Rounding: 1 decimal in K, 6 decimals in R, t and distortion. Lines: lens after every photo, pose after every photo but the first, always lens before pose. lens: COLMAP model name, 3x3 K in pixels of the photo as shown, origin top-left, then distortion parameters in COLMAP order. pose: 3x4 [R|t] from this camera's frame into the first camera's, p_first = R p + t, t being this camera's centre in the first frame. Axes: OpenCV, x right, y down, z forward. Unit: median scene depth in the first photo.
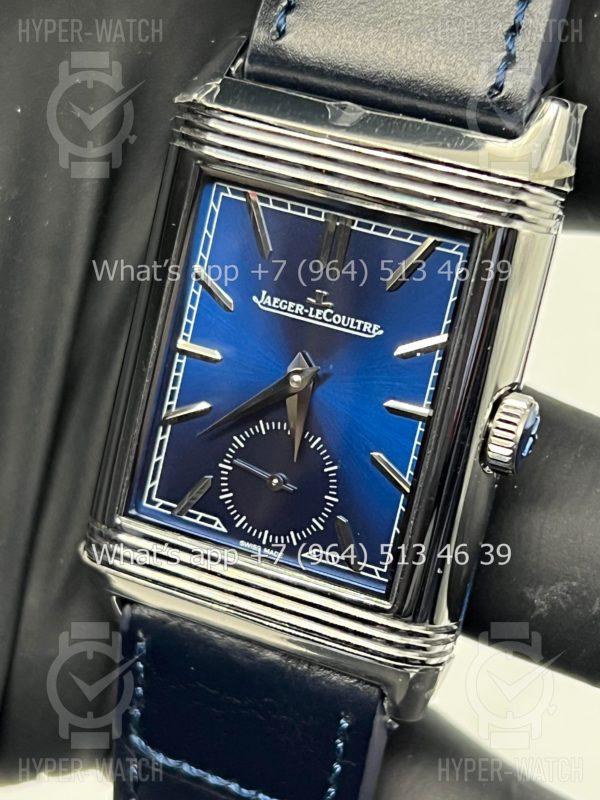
lens RADIAL K [[1922.8, 0, 267.5], [0, 1922.8, 383.2], [0, 0, 1]] dist [0.190267, 0.000000]
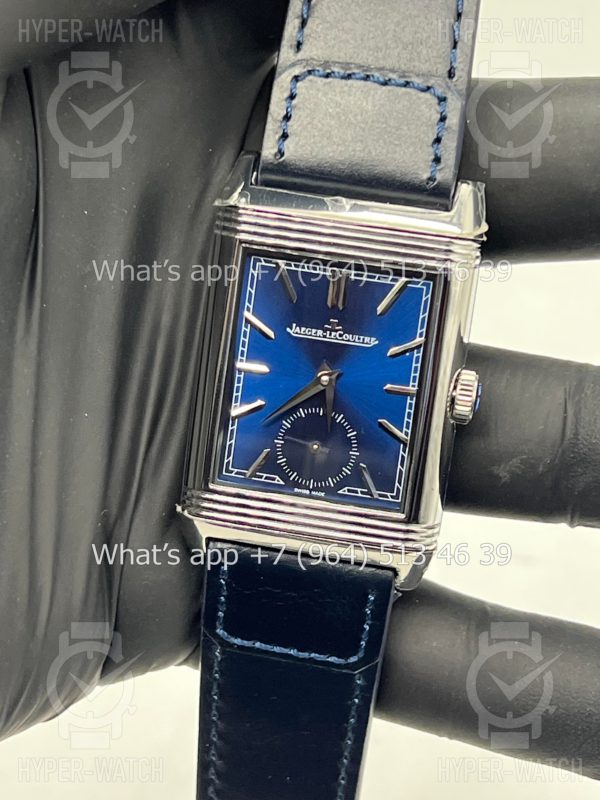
lens RADIAL K [[1922.8, 0, 244.9], [0, 1922.8, 396.5], [0, 0, 1]] dist [0.190267, 0.000000]
pose [[0.971302, -0.123790, 0.203099, -0.353558], [0.117661, 0.992164, 0.042025, -0.059126], [-0.206709, -0.016922, 0.978256, -0.479450]]
